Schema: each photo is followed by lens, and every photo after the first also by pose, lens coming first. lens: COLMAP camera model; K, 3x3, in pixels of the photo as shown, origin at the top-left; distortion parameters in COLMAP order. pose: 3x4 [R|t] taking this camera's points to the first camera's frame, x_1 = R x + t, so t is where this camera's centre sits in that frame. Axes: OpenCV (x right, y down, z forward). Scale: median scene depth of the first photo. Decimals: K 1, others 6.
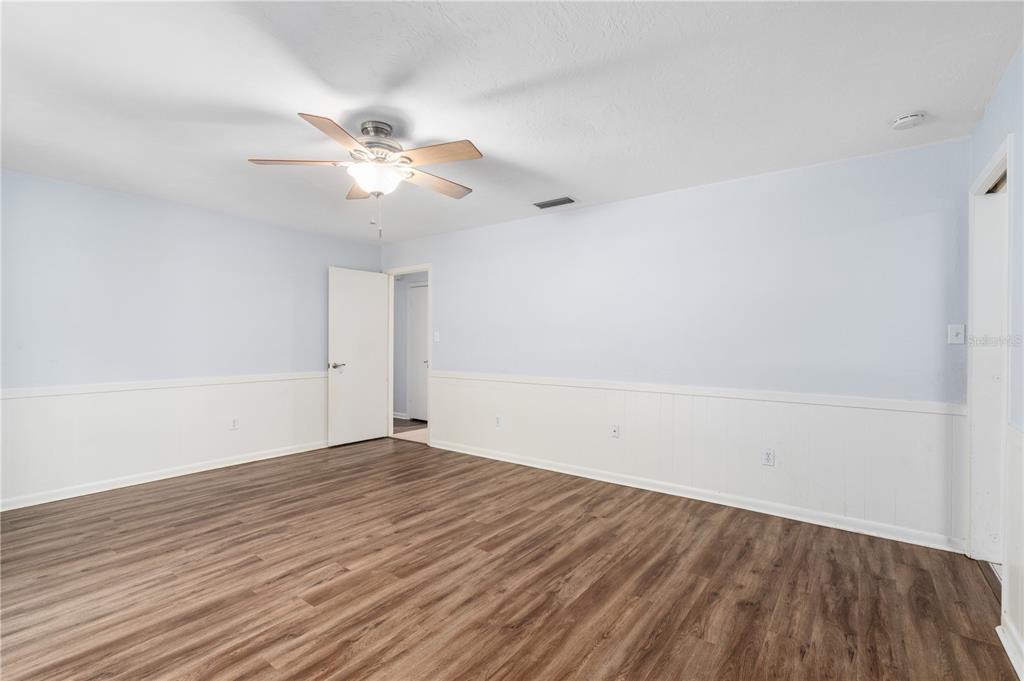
lens RADIAL K [[466.9, 0, 512.0], [0, 466.9, 340.1], [0, 0, 1]] dist [0.000372, 0.000063]
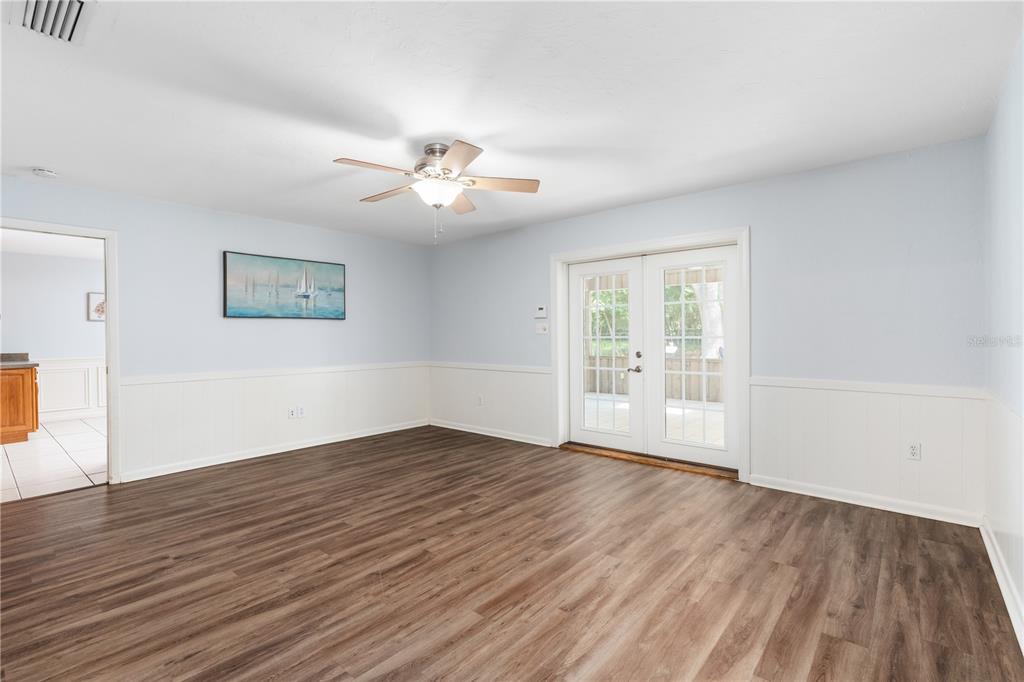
lens RADIAL K [[466.9, 0, 511.8], [0, 466.9, 338.8], [0, 0, 1]] dist [0.000372, 0.000063]
pose [[-0.997878, 0.003127, 0.065034, -0.524677], [0.003659, 0.999961, 0.008073, 0.002781], [-0.065007, 0.008294, -0.997850, 2.066368]]
